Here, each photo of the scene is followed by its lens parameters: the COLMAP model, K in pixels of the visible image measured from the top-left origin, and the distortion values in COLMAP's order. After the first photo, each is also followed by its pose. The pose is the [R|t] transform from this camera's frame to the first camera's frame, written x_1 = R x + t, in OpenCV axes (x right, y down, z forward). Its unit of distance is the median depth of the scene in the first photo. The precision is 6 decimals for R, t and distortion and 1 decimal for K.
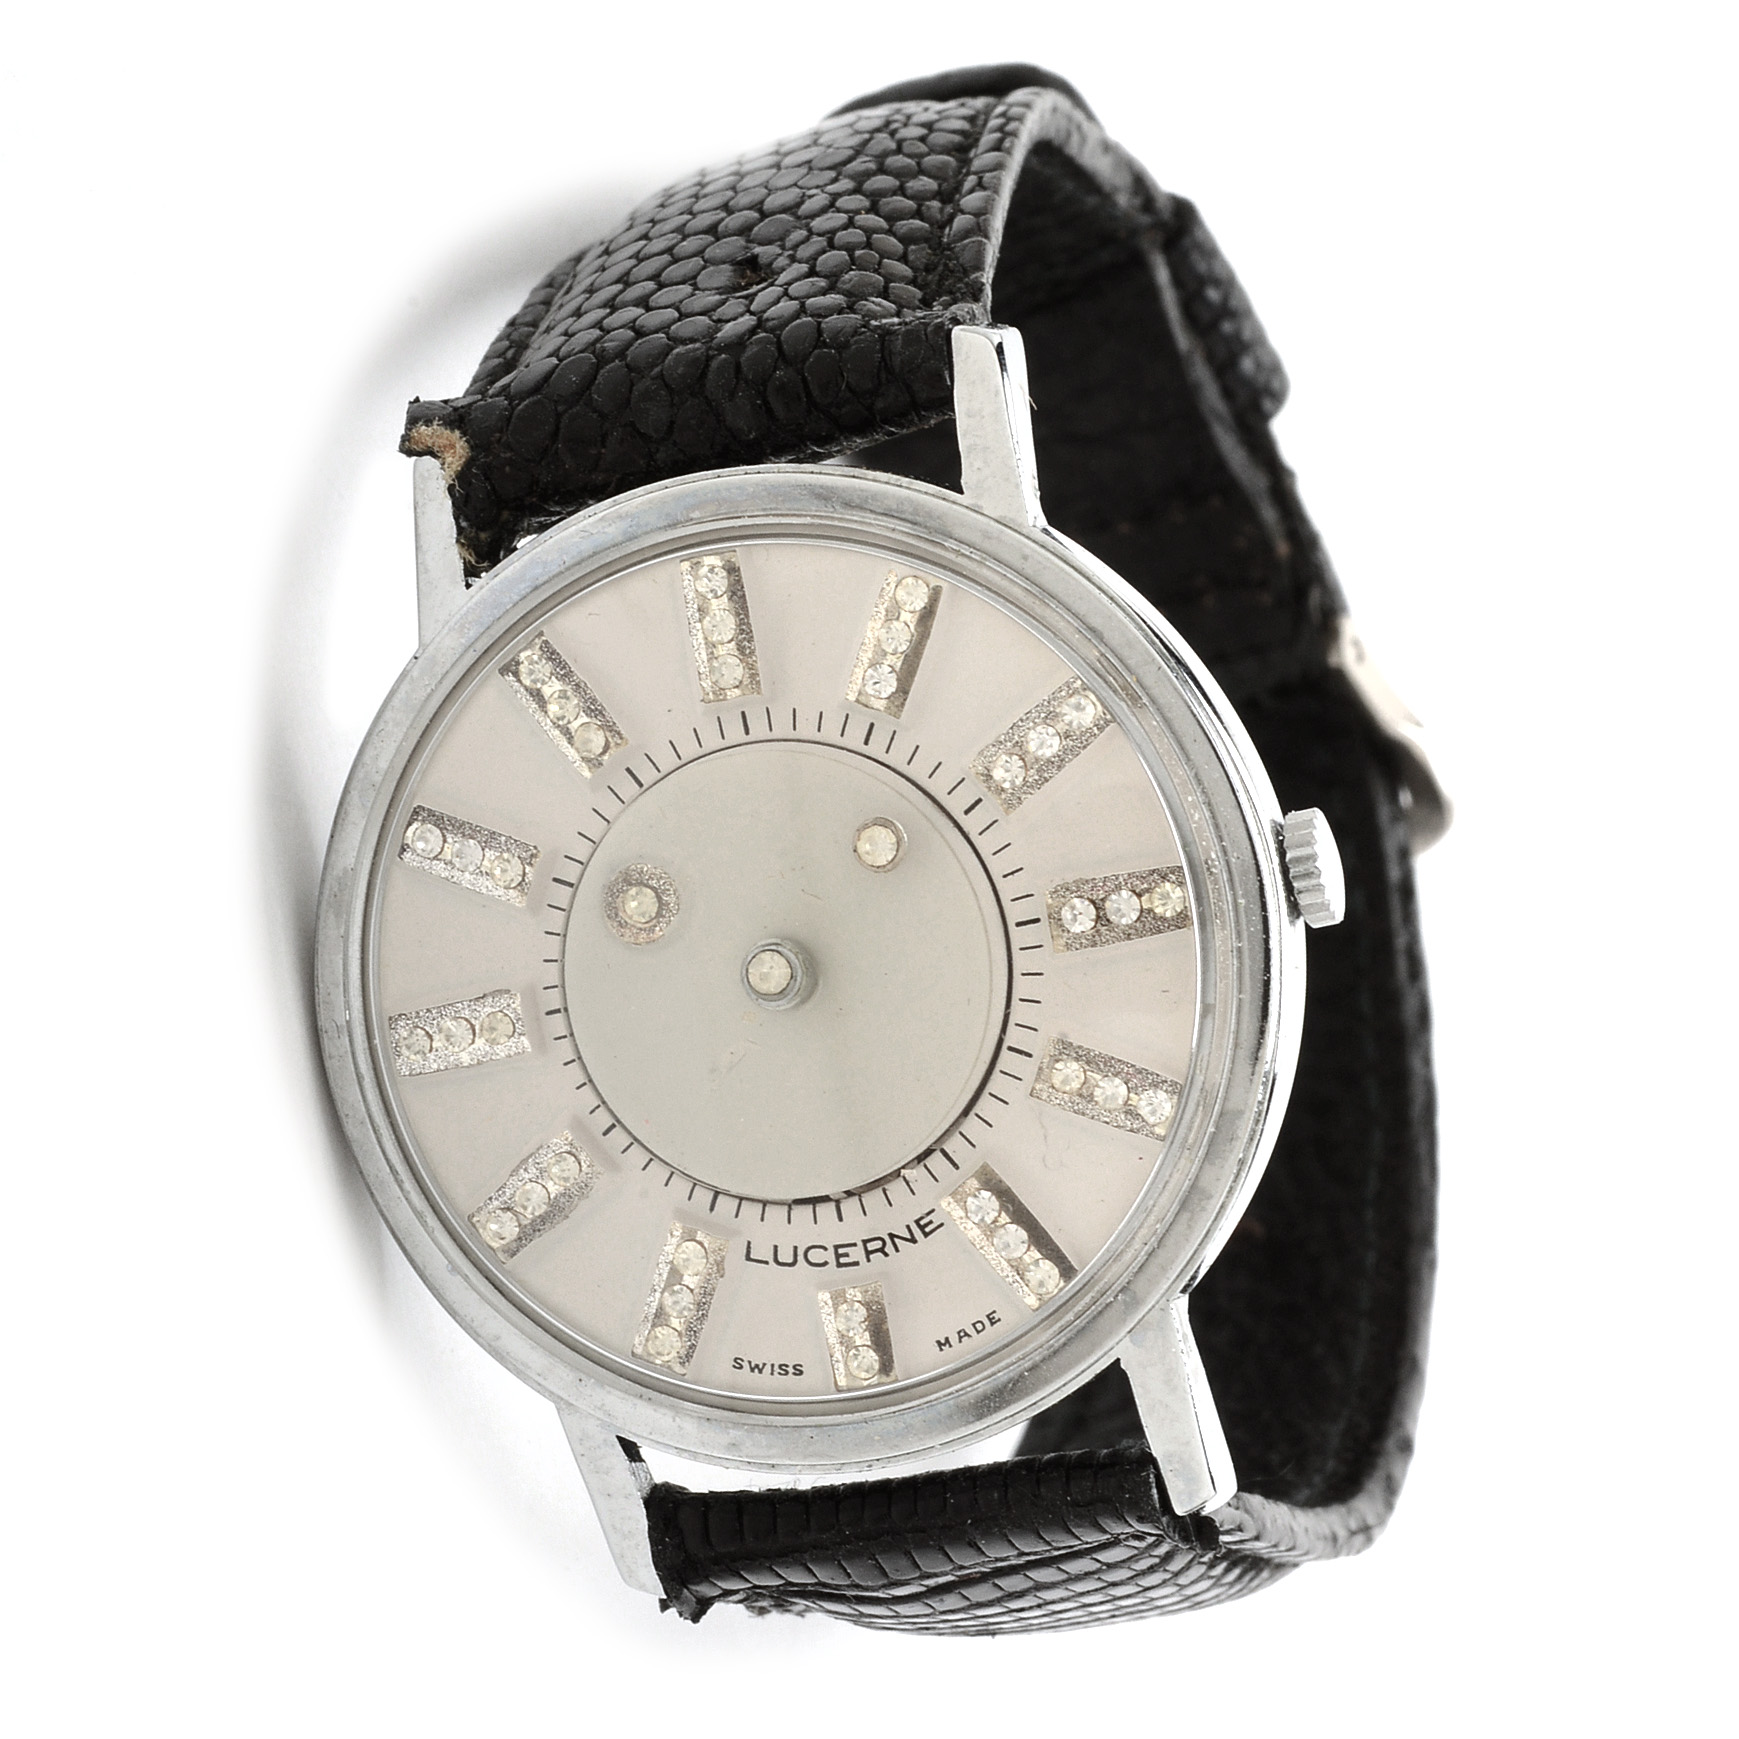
lens RADIAL K [[6356.8, 0, 869.0], [0, 6356.8, 871.7], [0, 0, 1]] dist [-0.221239, 0.000000]
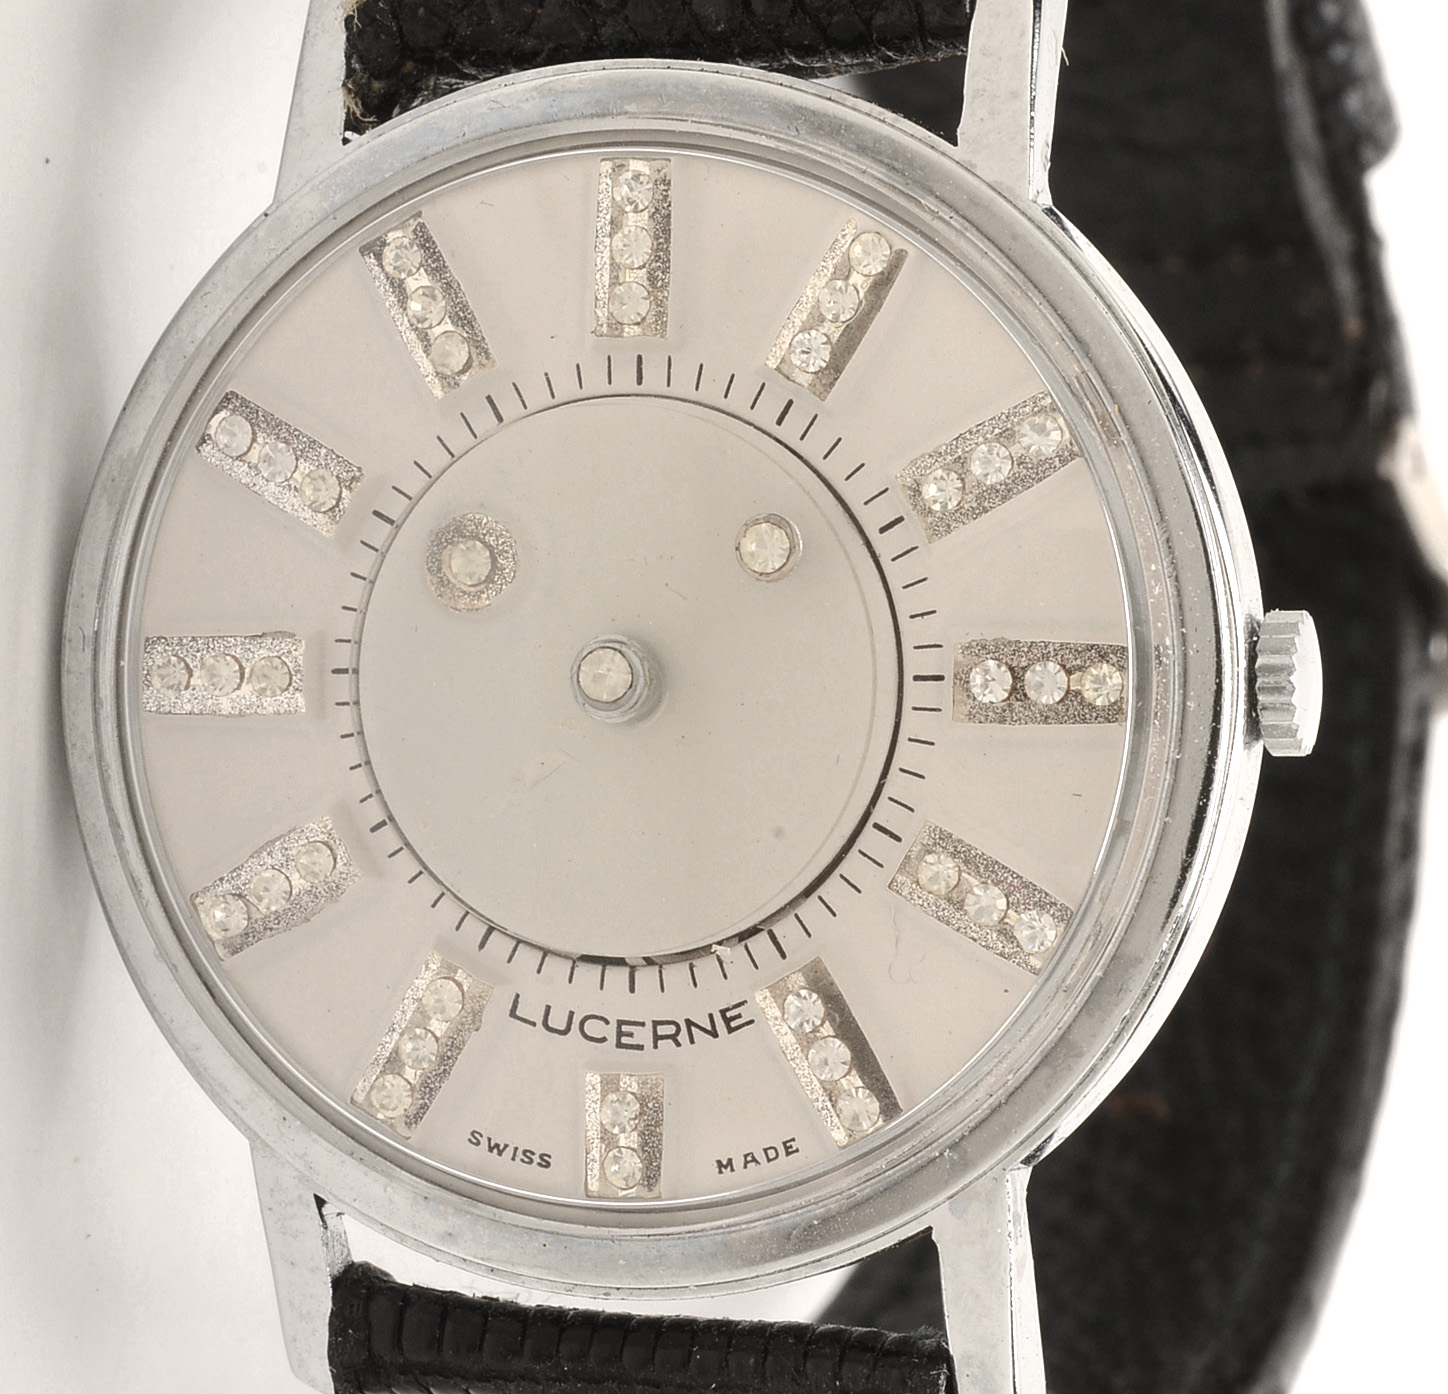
lens RADIAL K [[6391.7, 0, 724.8], [0, 6391.7, 695.4], [0, 0, 1]] dist [-0.184756, 0.000000]
pose [[0.978995, 0.200647, -0.036178, 0.029120], [-0.200491, 0.979663, 0.007925, 0.008795], [0.037032, -0.000505, 0.999314, 0.181324]]
